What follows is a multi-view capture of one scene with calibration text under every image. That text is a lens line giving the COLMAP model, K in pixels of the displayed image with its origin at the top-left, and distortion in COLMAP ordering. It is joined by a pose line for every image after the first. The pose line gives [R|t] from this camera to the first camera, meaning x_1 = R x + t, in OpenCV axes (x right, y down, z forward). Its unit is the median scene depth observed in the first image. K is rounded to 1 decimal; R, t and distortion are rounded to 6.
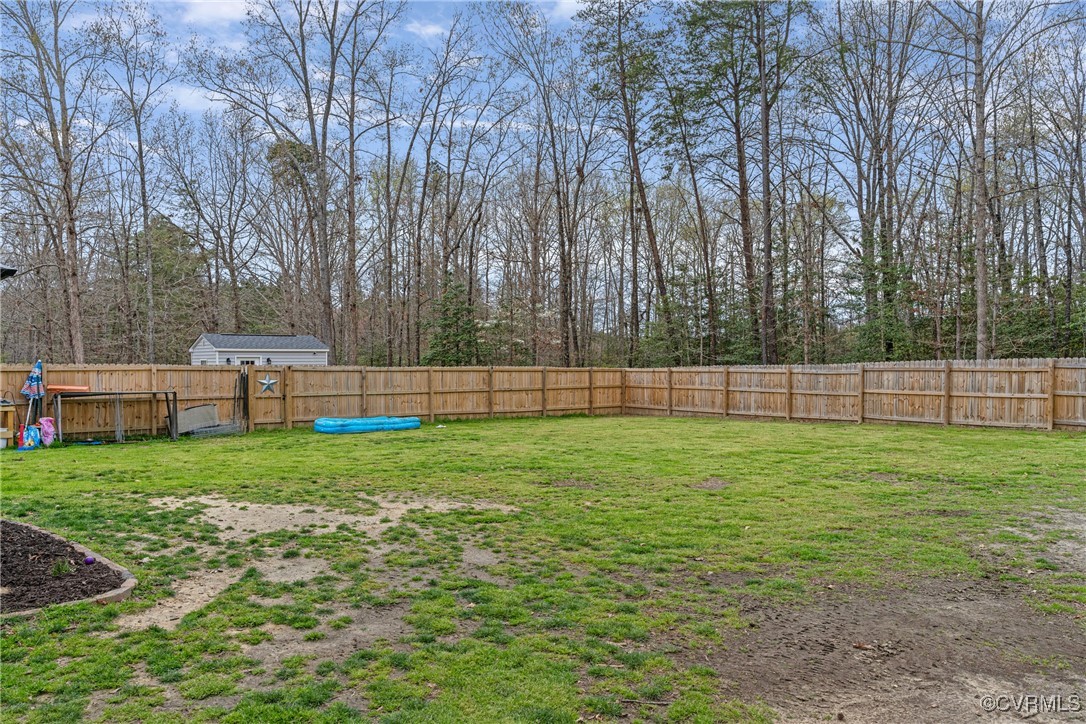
lens RADIAL K [[783.8, 0, 546.5], [0, 783.8, 366.2], [0, 0, 1]] dist [-0.007722, -0.001506]
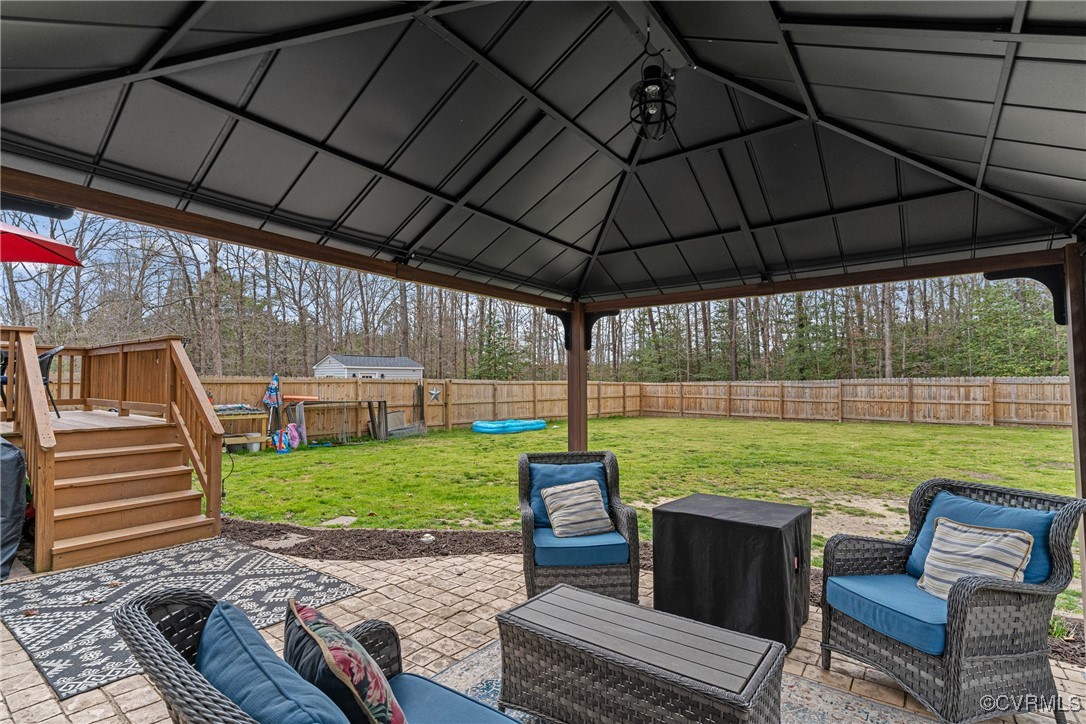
lens RADIAL K [[526.2, 0, 534.3], [0, 526.2, 367.1], [0, 0, 1]] dist [0.001769, 0.000908]
pose [[0.987537, 0.008314, 0.157169, -0.329345], [-0.003843, 0.999580, -0.028729, 0.003167], [-0.157342, 0.027767, 0.987154, 0.145108]]
